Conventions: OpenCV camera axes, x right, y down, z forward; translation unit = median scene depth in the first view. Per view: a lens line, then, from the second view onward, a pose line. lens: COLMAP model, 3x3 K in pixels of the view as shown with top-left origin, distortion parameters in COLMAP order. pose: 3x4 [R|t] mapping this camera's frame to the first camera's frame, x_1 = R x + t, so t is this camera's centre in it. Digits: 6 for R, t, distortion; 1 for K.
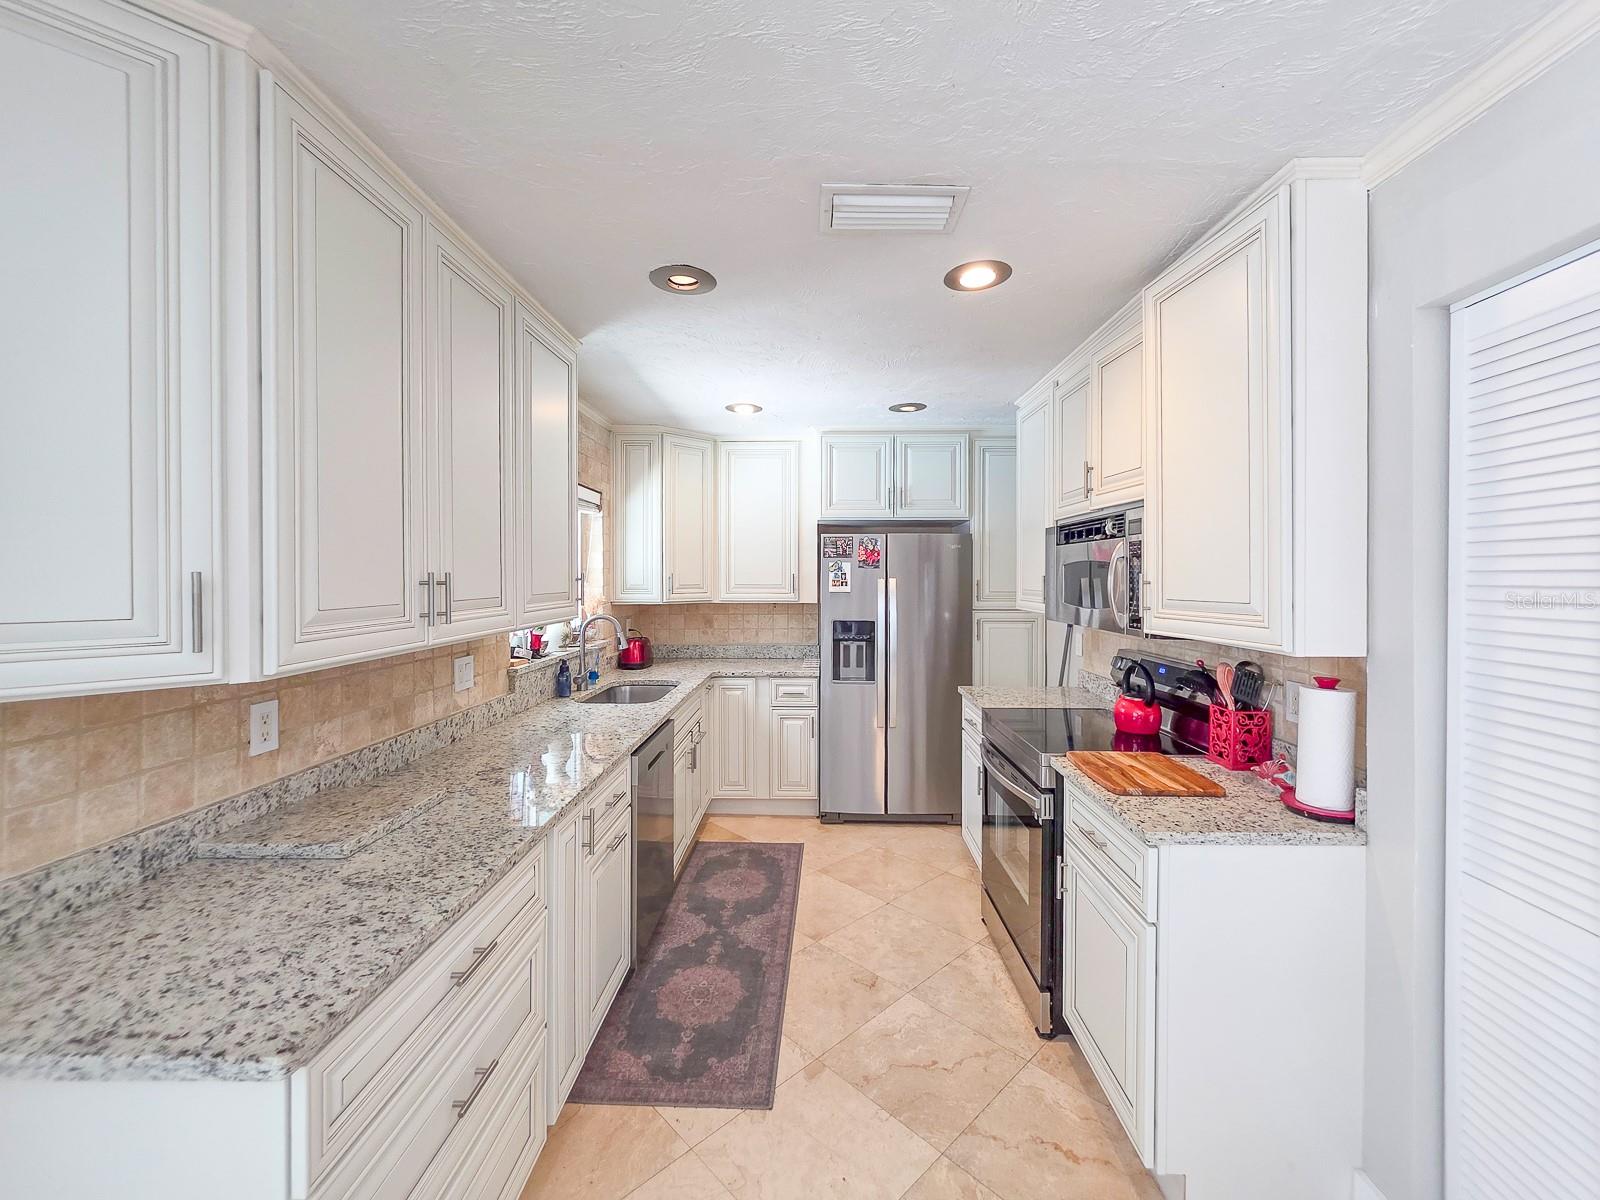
lens RADIAL K [[661.4, 0, 793.3], [0, 661.4, 579.1], [0, 0, 1]] dist [0.002515, -0.001849]
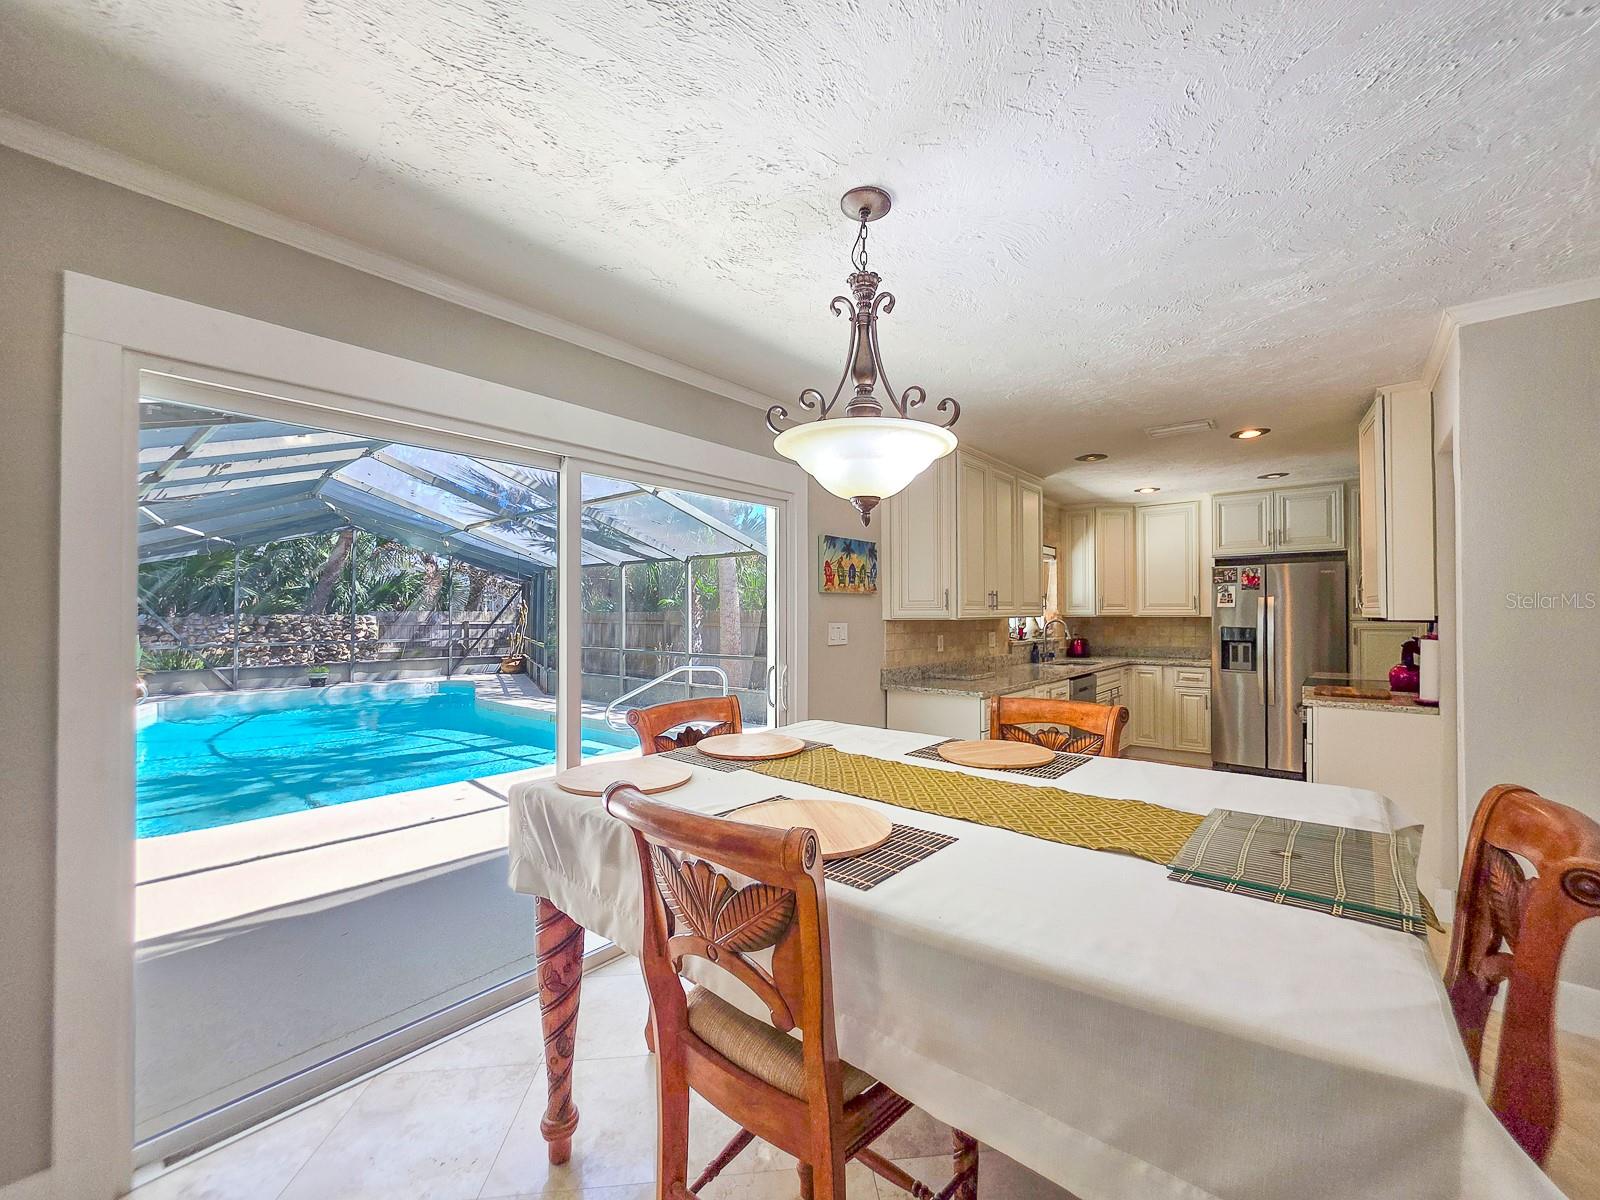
lens RADIAL K [[661.4, 0, 807.3], [0, 661.4, 607.3], [0, 0, 1]] dist [0.002515, -0.001849]
pose [[0.799470, -0.010557, -0.600614, 0.317103], [0.000611, 0.999859, -0.016760, 0.067375], [0.600706, 0.013032, 0.799364, -1.073015]]
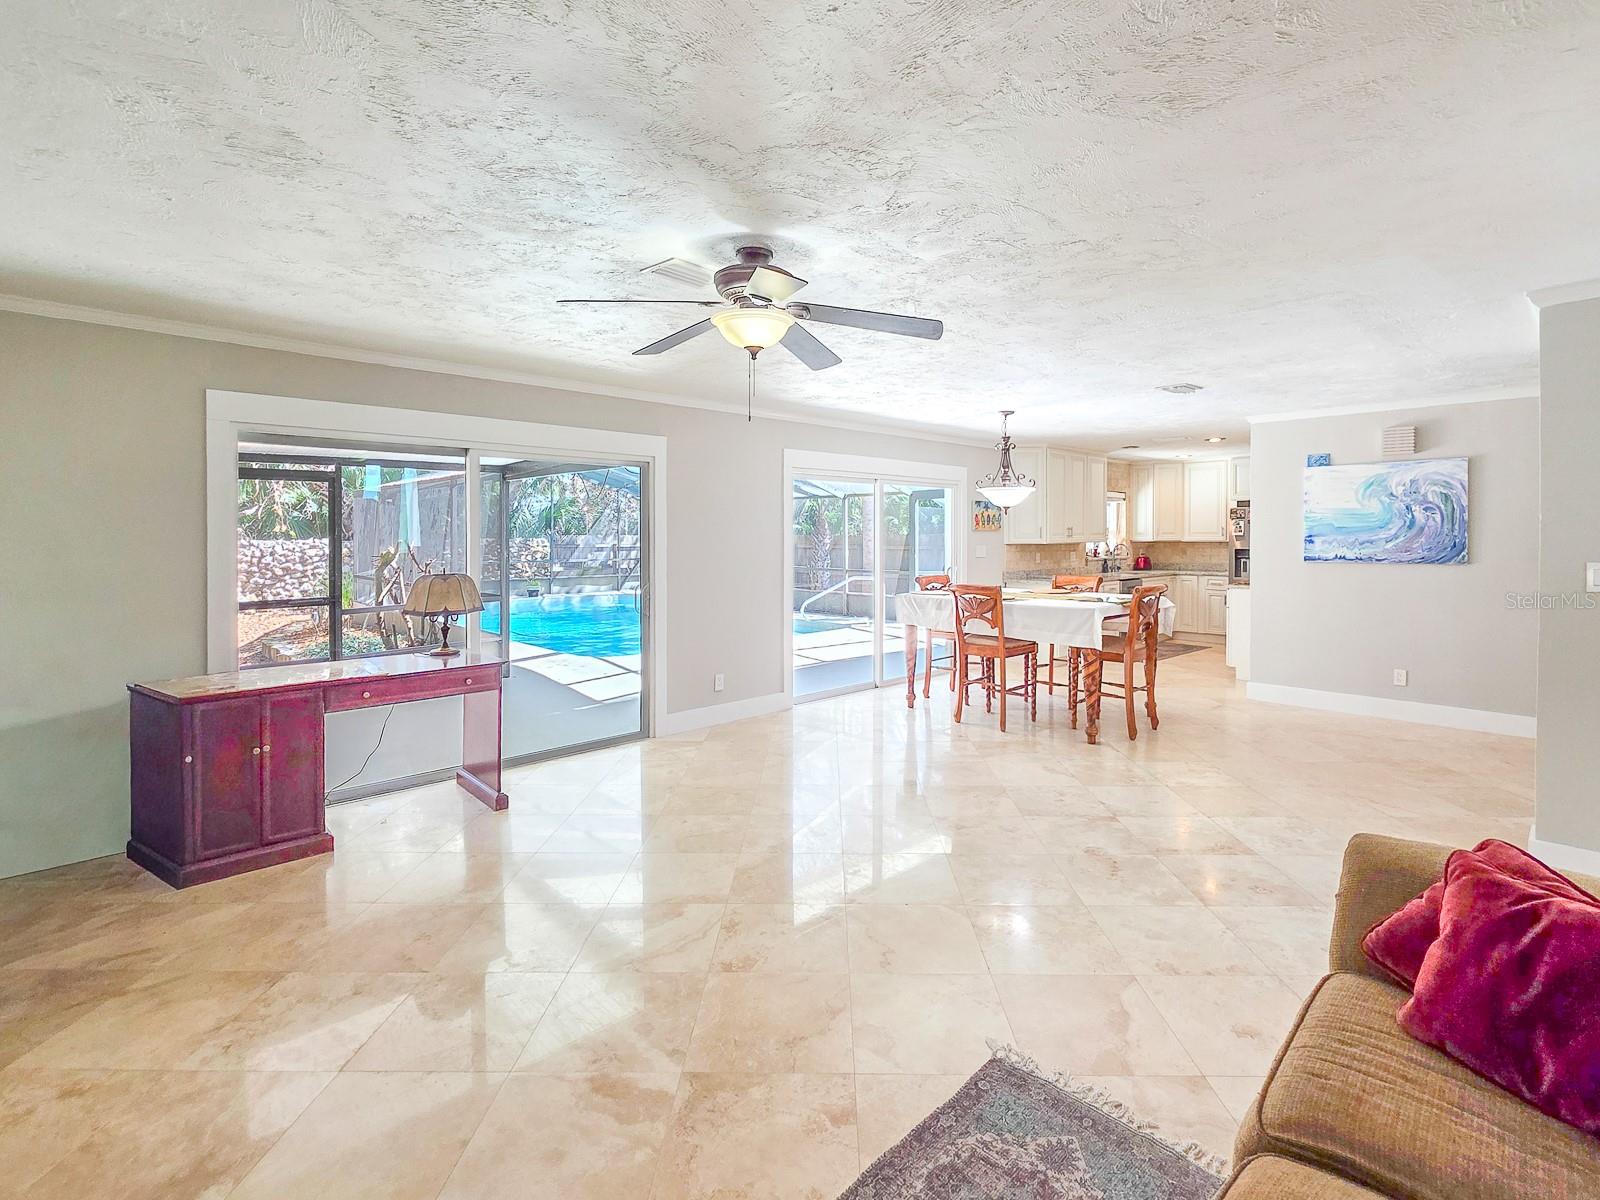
lens RADIAL K [[807.4, 0, 801.0], [0, 807.4, 548.5], [0, 0, 1]] dist [0.002884, 0.000327]
pose [[0.729318, 0.006740, -0.684142, 1.280678], [0.000581, 0.999945, 0.010471, 0.053323], [0.684175, -0.008034, 0.729274, -2.888134]]
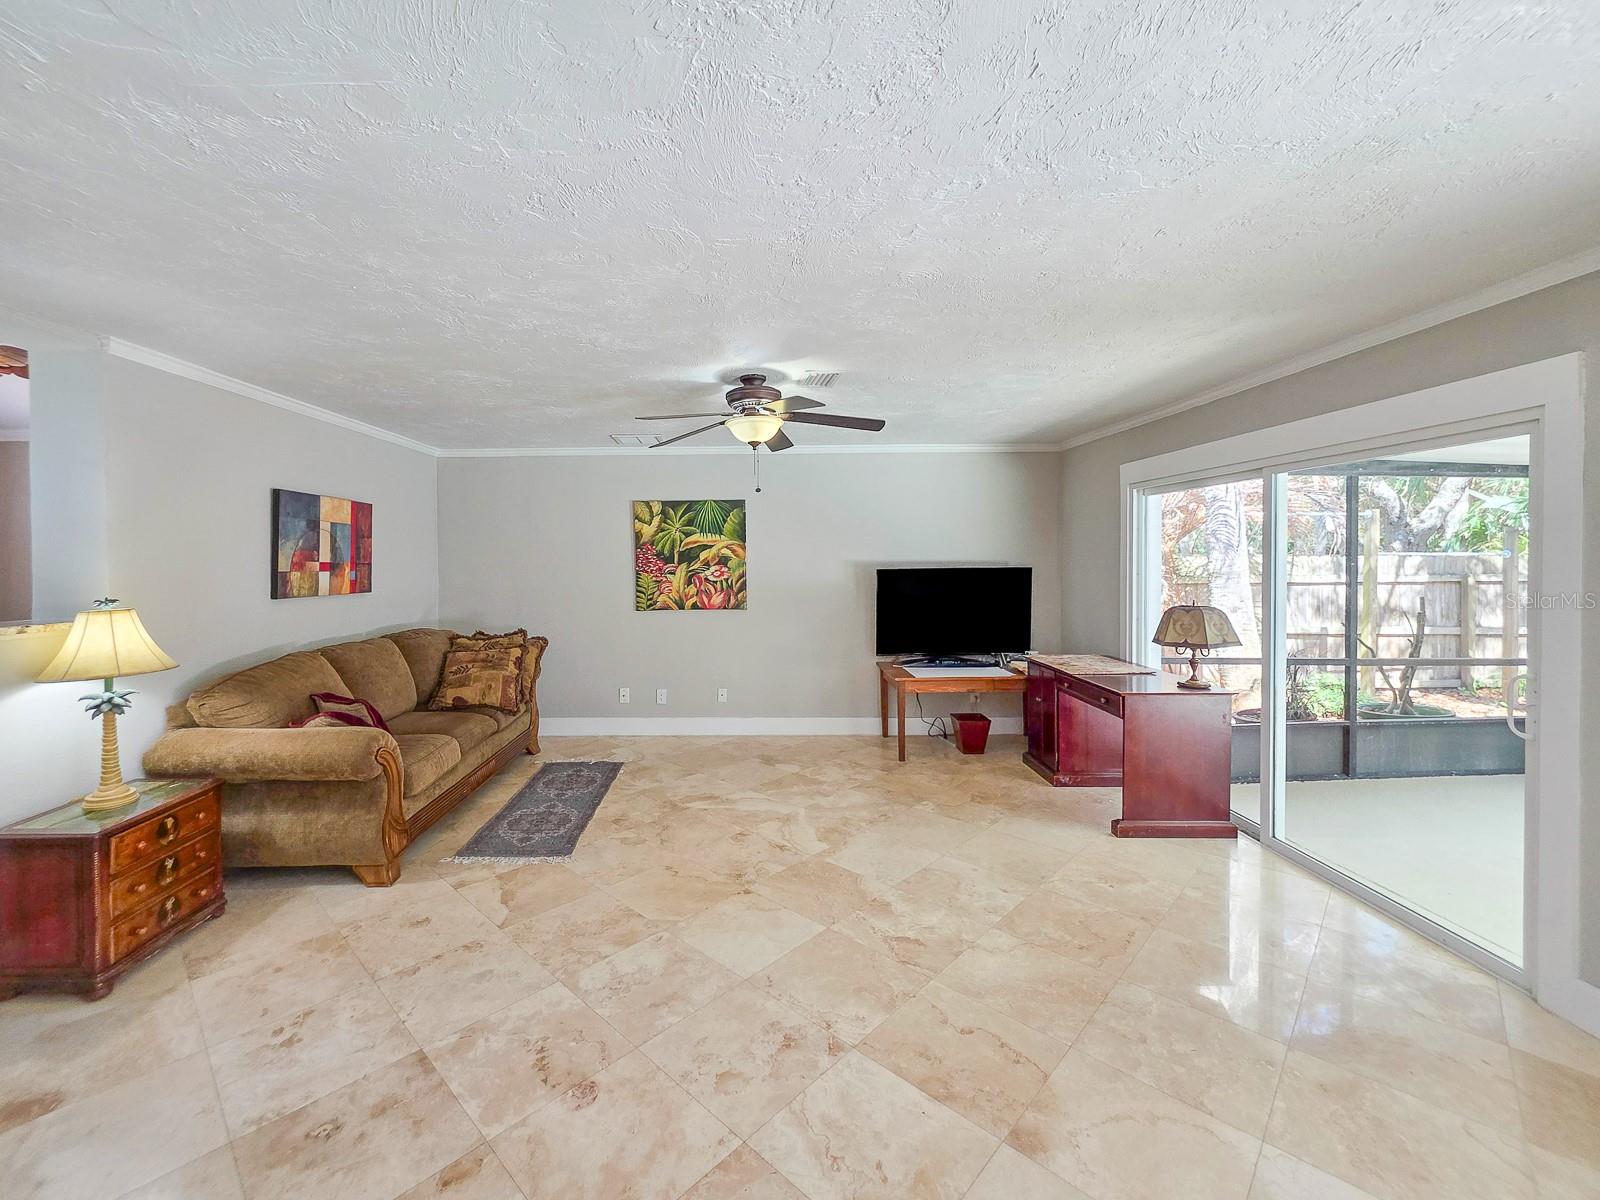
lens RADIAL K [[661.4, 0, 741.5], [0, 661.4, 558.8], [0, 0, 1]] dist [0.002515, -0.001849]
pose [[-0.999494, 0.002145, -0.031749, 0.486597], [0.001957, 0.999980, 0.005933, 0.017671], [0.031761, 0.005868, -0.999478, -0.645924]]
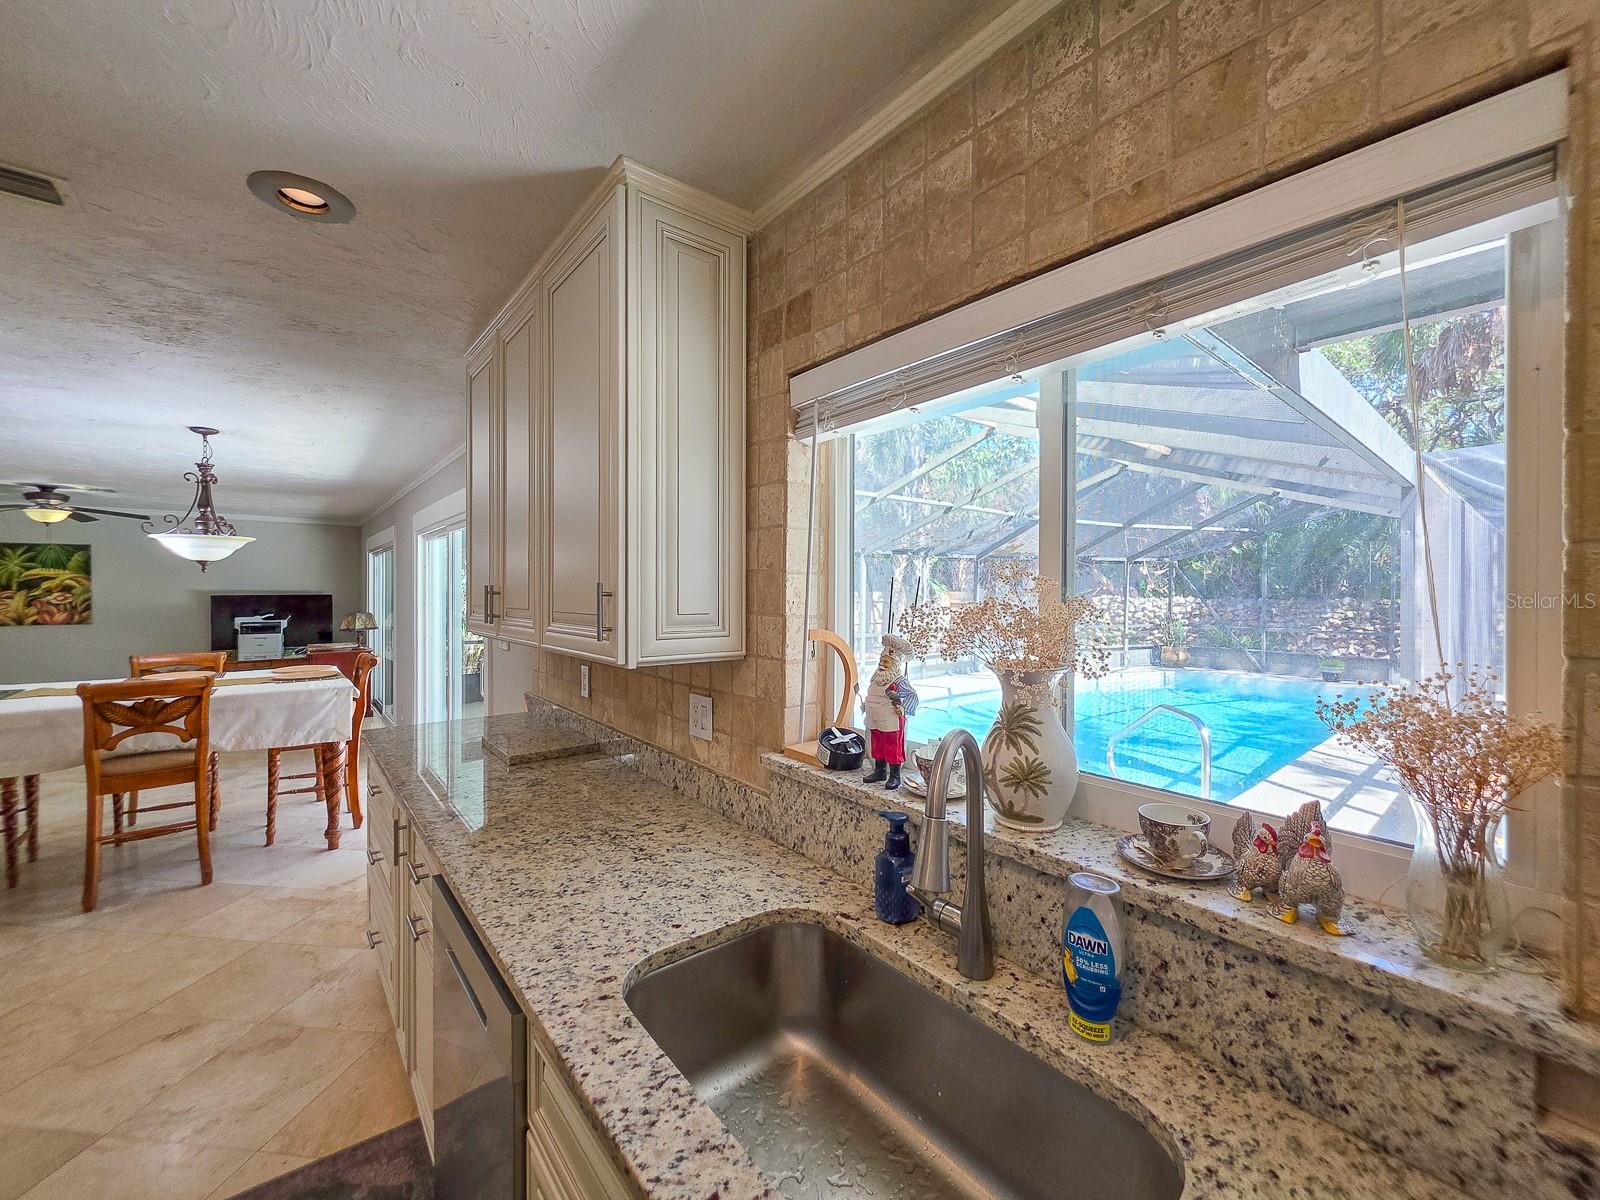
lens RADIAL K [[661.4, 0, 803.8], [0, 661.4, 590.8], [0, 0, 1]] dist [0.002515, -0.001849]
pose [[-0.757295, -0.004791, -0.653056, -0.084188], [-0.011220, 0.999921, 0.005675, -0.008209], [0.652977, 0.011625, -0.757289, 1.571432]]
